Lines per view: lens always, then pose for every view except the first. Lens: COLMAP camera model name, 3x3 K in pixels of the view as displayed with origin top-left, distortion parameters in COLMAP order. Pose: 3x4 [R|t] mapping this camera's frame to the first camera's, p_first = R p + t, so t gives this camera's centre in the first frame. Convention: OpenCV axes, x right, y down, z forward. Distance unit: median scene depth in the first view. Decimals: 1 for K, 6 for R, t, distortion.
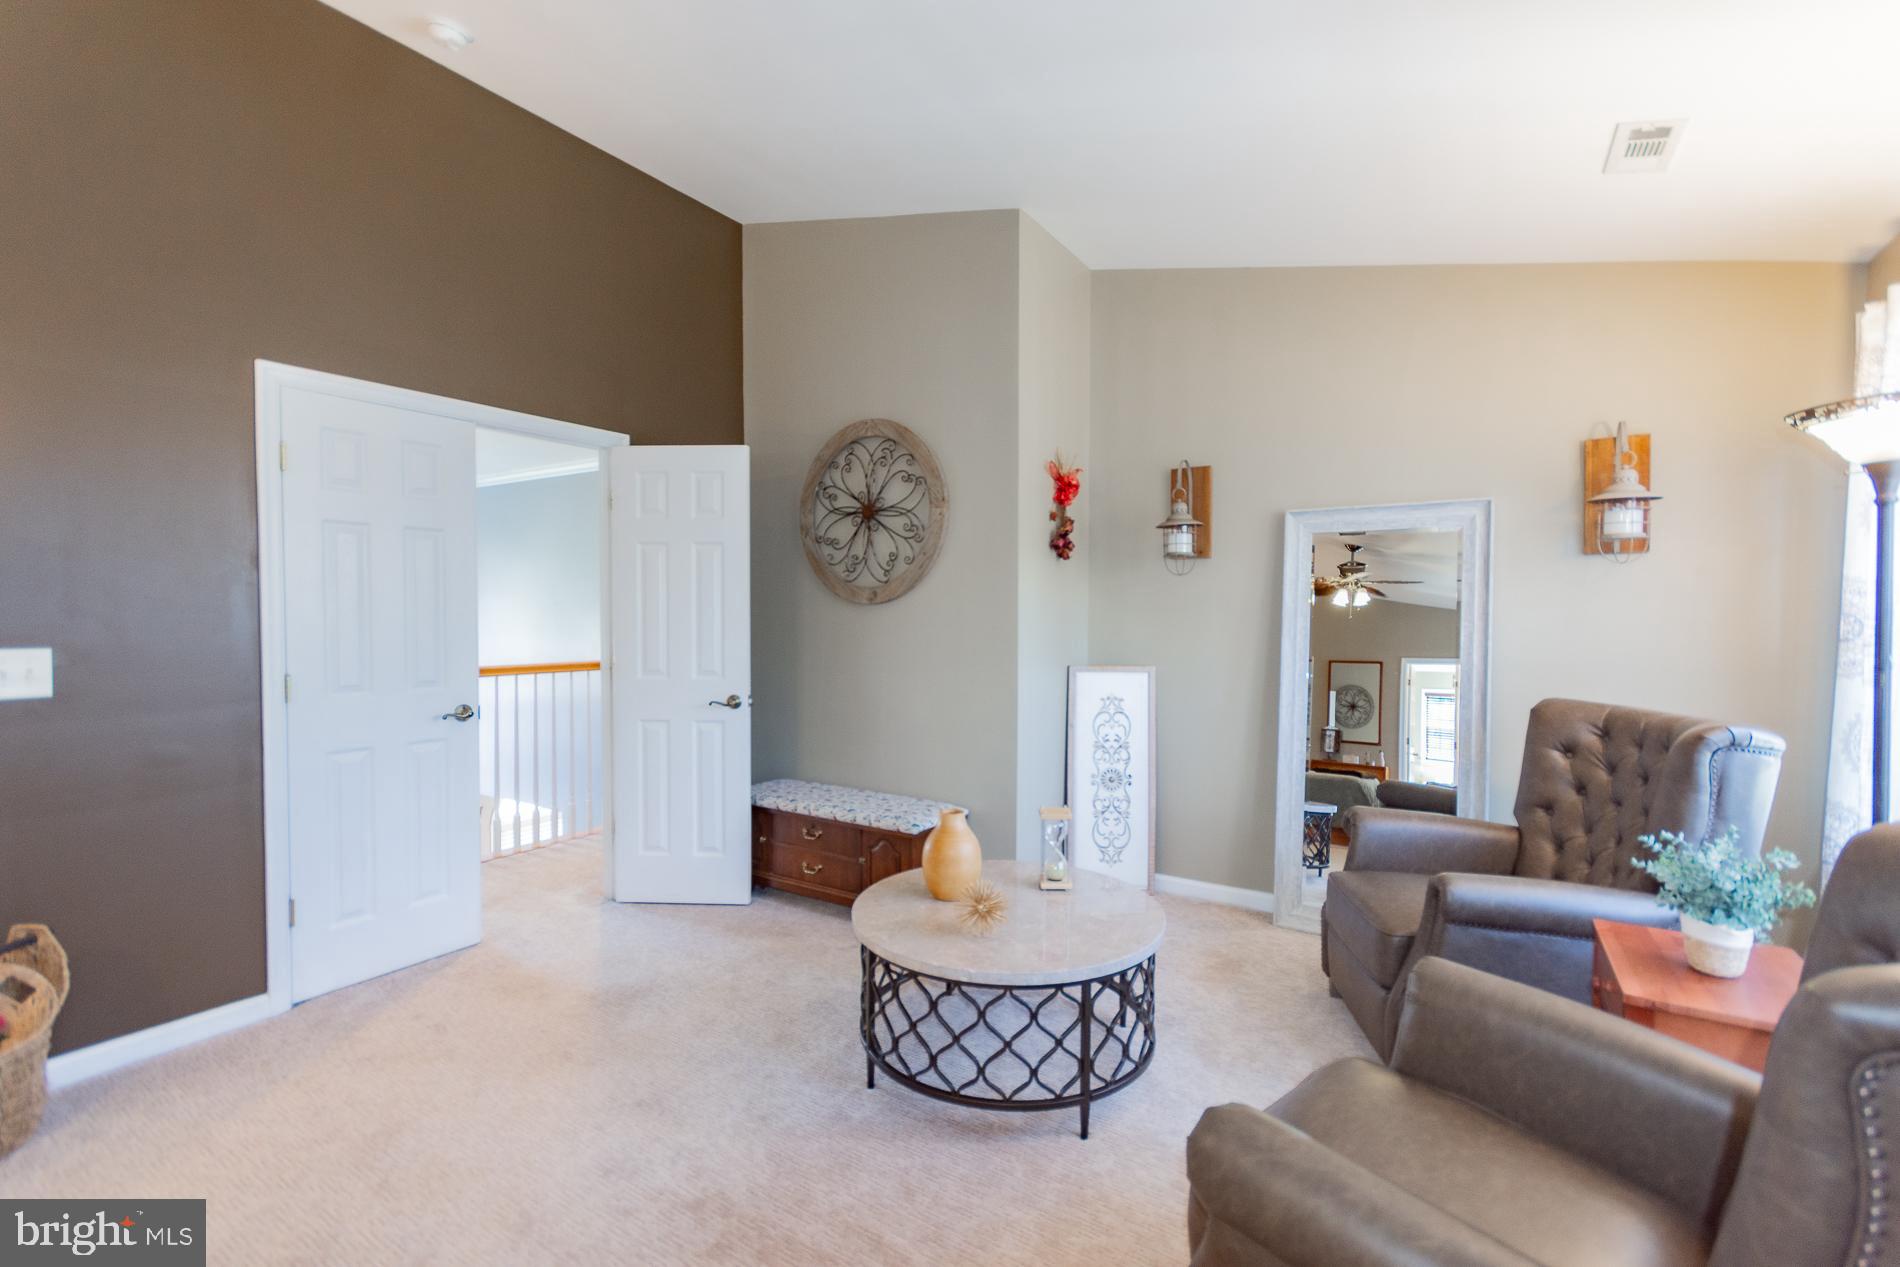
lens RADIAL K [[832.9, 0, 952.1], [0, 832.9, 636.9], [0, 0, 1]] dist [0.003261, 0.000003]
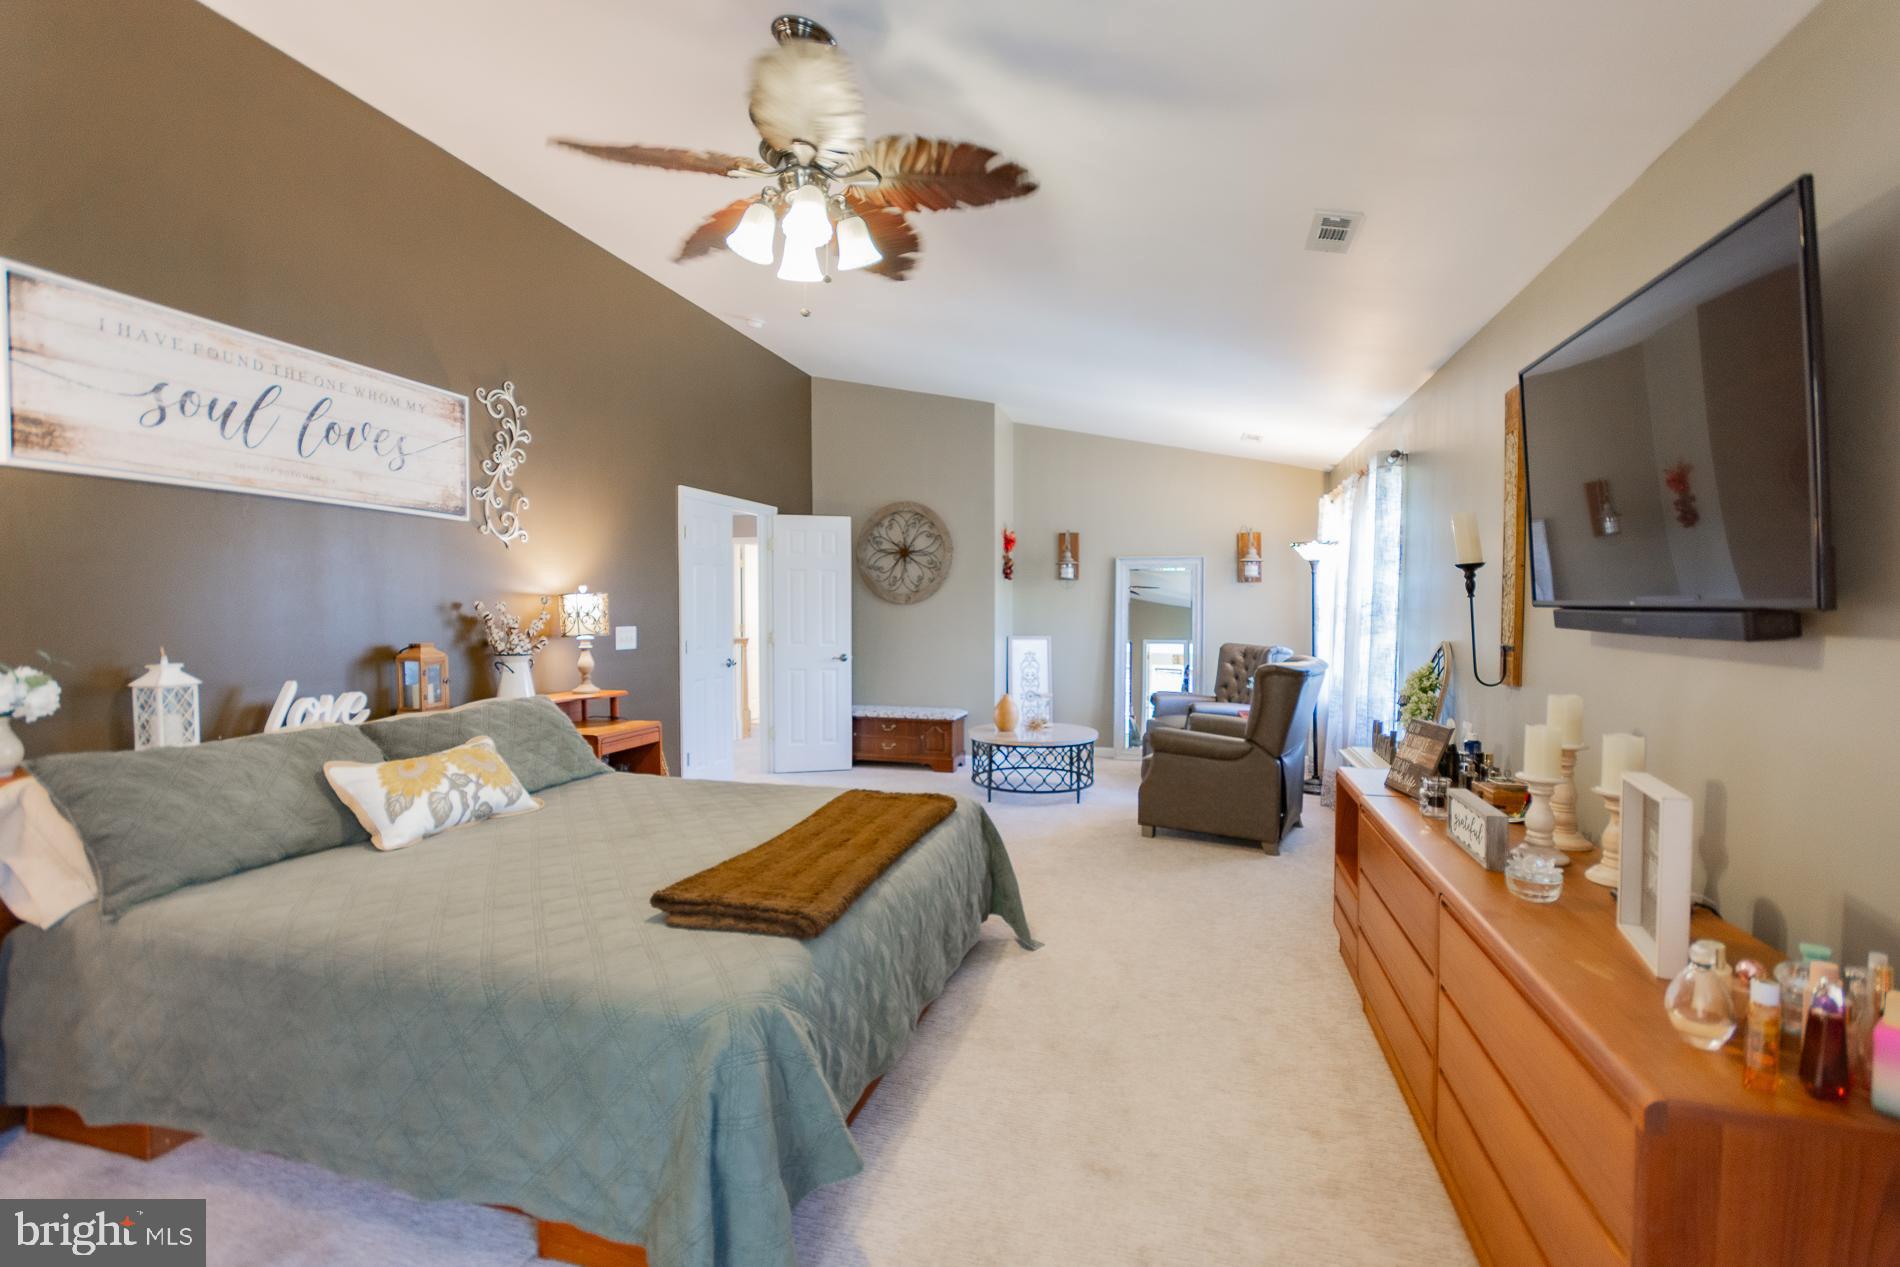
lens RADIAL K [[812.9, 0, 978.7], [0, 812.9, 633.1], [0, 0, 1]] dist [0.001604, 0.000102]
pose [[0.950934, -0.014642, 0.309047, -0.517953], [0.012853, 0.999887, 0.007825, 0.013317], [-0.309127, -0.003468, 0.951014, -0.760624]]
